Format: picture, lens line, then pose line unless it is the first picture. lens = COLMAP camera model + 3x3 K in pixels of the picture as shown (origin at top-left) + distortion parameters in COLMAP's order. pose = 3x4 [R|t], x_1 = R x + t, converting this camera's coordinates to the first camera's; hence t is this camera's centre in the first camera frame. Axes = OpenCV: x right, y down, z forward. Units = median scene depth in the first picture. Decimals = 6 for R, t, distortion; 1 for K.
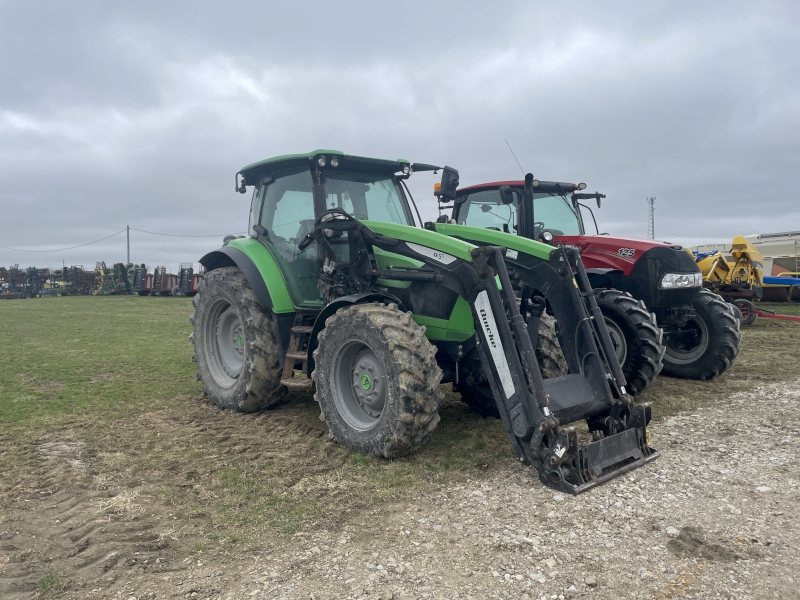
lens RADIAL K [[628.9, 0, 398.2], [0, 628.9, 300.5], [0, 0, 1]] dist [0.033615, -0.023811]
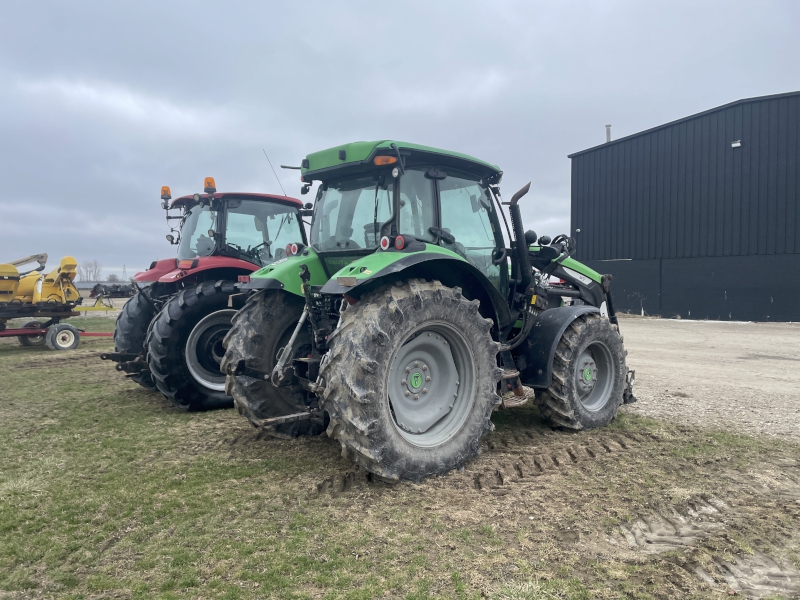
lens RADIAL K [[628.9, 0, 405.7], [0, 628.9, 293.0], [0, 0, 1]] dist [0.033615, -0.023811]
pose [[-0.029699, -0.008551, 0.999522, -1.363868], [0.032615, 0.999423, 0.009519, -0.063543], [-0.999027, 0.032882, -0.029403, 1.432192]]
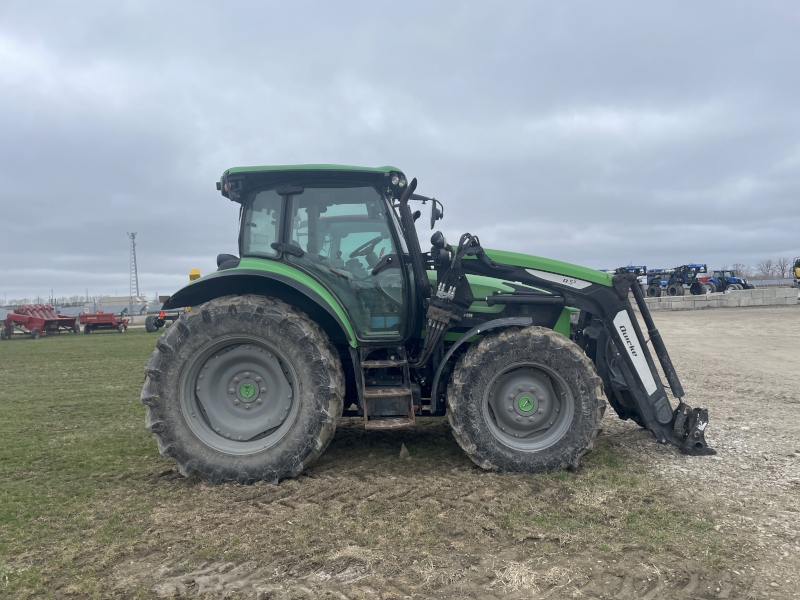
lens RADIAL K [[628.9, 0, 399.8], [0, 628.9, 306.0], [0, 0, 1]] dist [0.033615, -0.023811]
pose [[0.667192, -0.019734, 0.744624, -0.969681], [0.054225, 0.998283, -0.022130, -0.018314], [-0.742909, 0.055143, 0.667117, 0.465479]]
